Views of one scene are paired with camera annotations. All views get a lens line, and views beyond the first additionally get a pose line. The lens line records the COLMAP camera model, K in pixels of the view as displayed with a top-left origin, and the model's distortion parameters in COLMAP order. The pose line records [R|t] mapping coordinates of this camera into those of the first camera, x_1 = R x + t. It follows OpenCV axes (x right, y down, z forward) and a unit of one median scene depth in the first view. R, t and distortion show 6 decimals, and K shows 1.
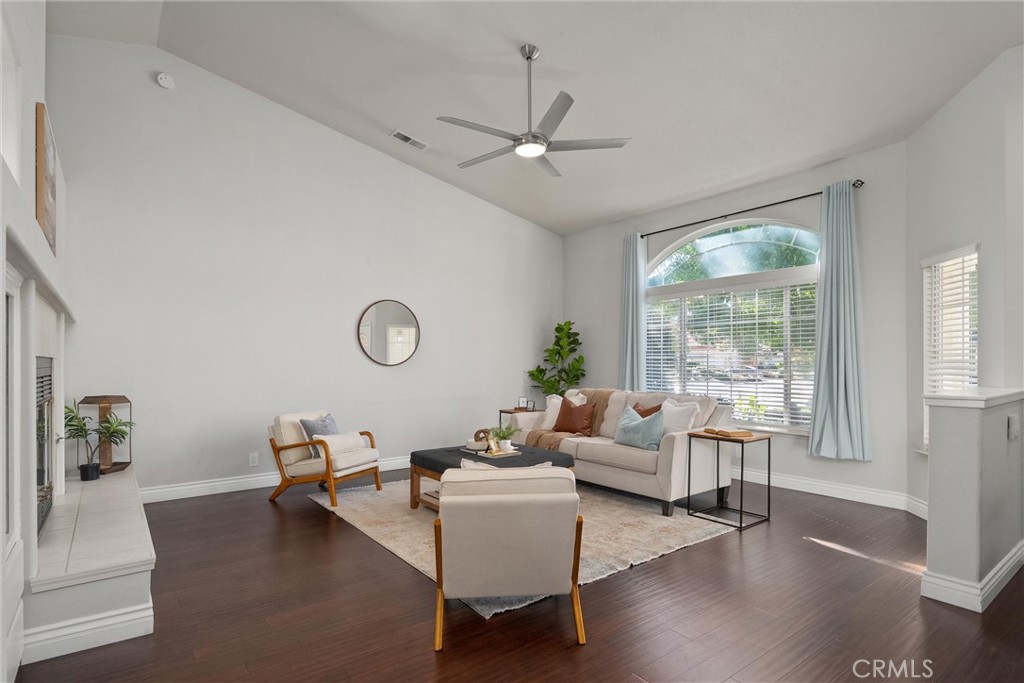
lens RADIAL K [[532.7, 0, 510.5], [0, 532.7, 361.0], [0, 0, 1]] dist [0.000528, -0.000088]
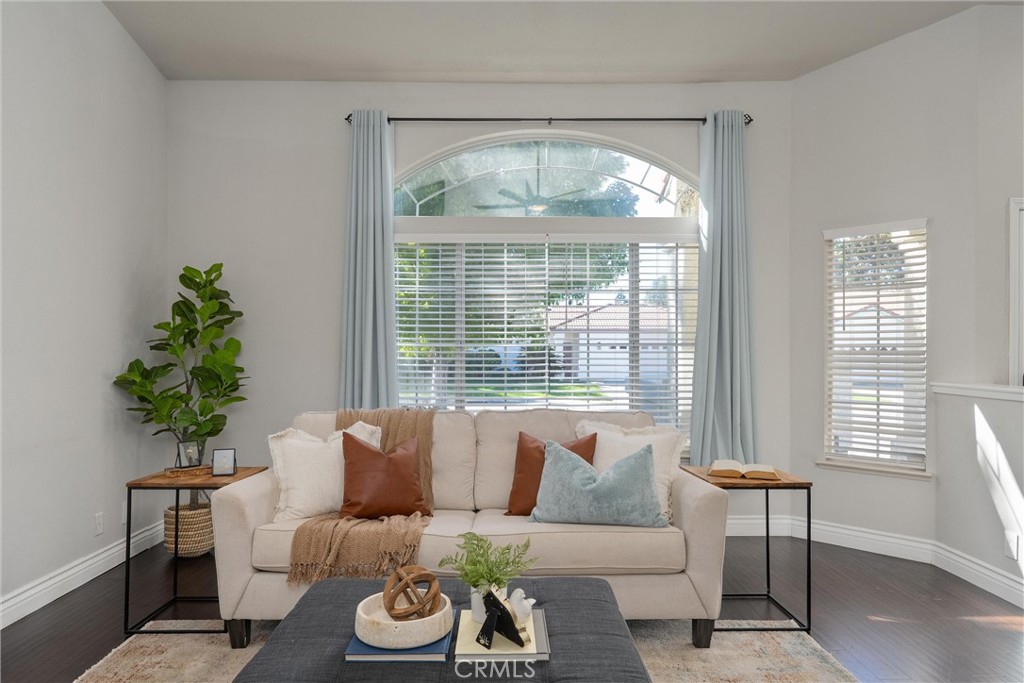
lens RADIAL K [[676.6, 0, 513.4], [0, 676.6, 355.0], [0, 0, 1]] dist [-0.003024, -0.000612]
pose [[0.595988, -0.002376, 0.802990, -0.325841], [-0.004142, 0.999973, 0.006033, -0.000407], [-0.802983, -0.006922, 0.595962, 0.696375]]
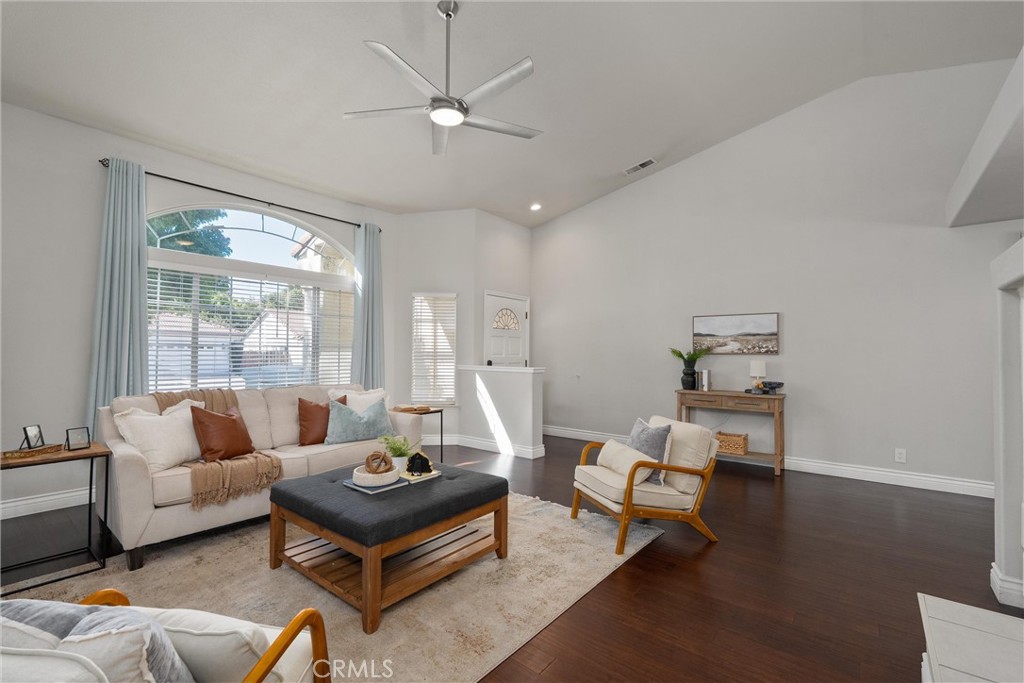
lens RADIAL K [[451.7, 0, 512.0], [0, 451.7, 341.5], [0, 0, 1]] dist [-0.003920, -0.000238]
pose [[-0.244204, 0.024152, 0.969423, -0.635876], [-0.008529, 0.999598, -0.027052, 0.002697], [-0.969686, -0.014874, -0.243900, 0.953454]]
